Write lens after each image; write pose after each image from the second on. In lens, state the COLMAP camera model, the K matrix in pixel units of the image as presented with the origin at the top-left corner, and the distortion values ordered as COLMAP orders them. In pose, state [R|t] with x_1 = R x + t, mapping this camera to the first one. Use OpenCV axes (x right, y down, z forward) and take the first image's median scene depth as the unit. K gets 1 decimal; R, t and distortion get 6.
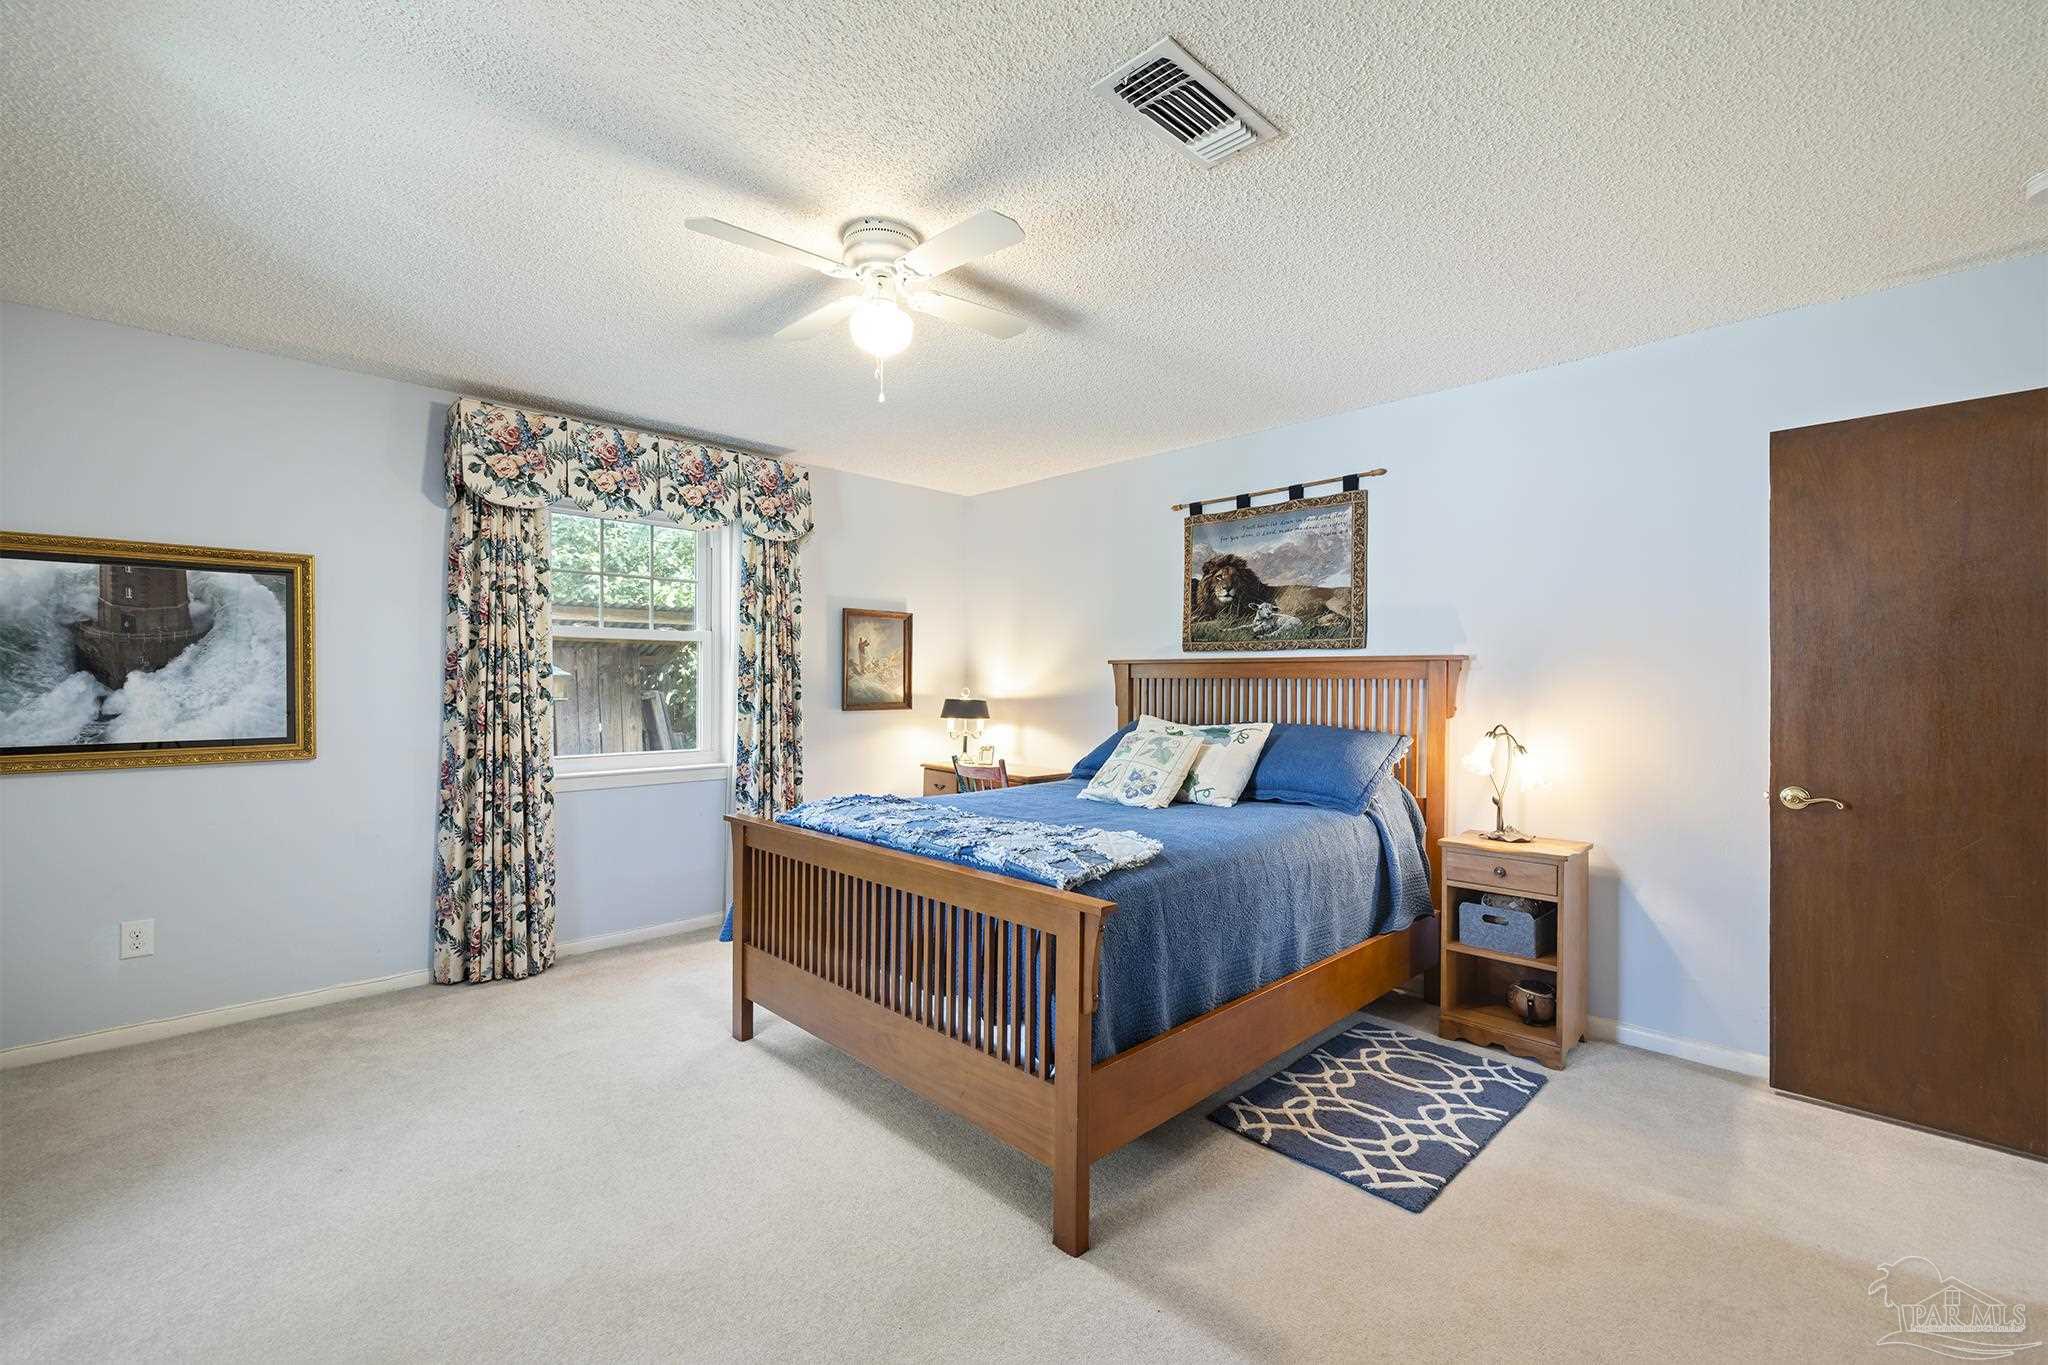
lens RADIAL K [[862.2, 0, 1029.9], [0, 862.2, 683.2], [0, 0, 1]] dist [0.001945, 0.000209]
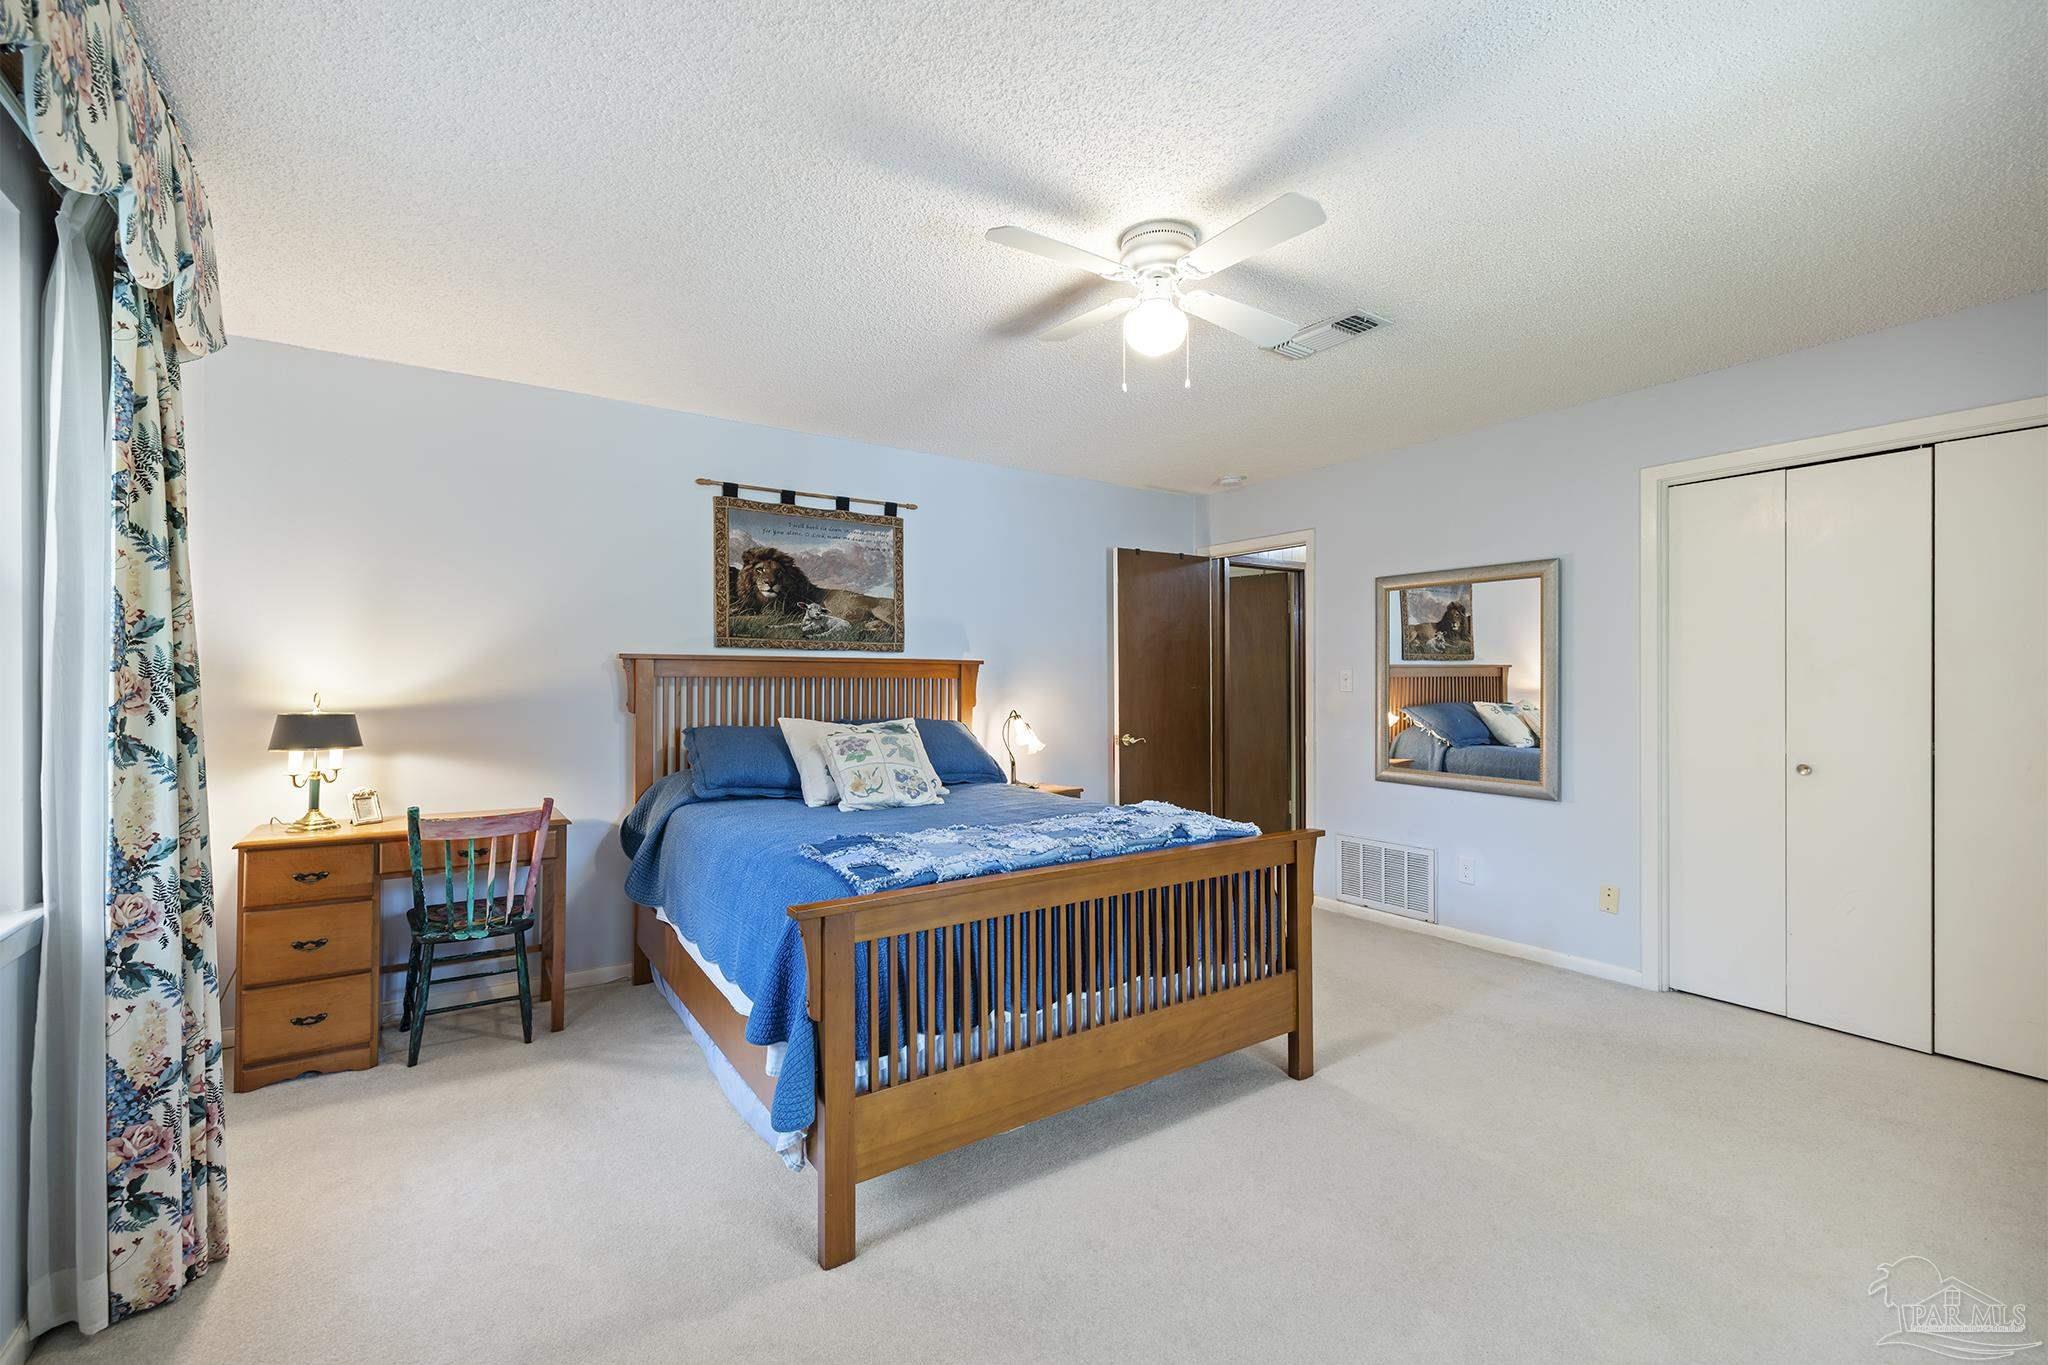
lens RADIAL K [[862.2, 0, 1029.9], [0, 862.2, 683.2], [0, 0, 1]] dist [0.001945, 0.000209]
pose [[0.172604, -0.005267, 0.984977, -0.687065], [0.005838, 0.999974, 0.004324, -0.001617], [-0.984974, 0.005004, 0.172630, 0.570109]]
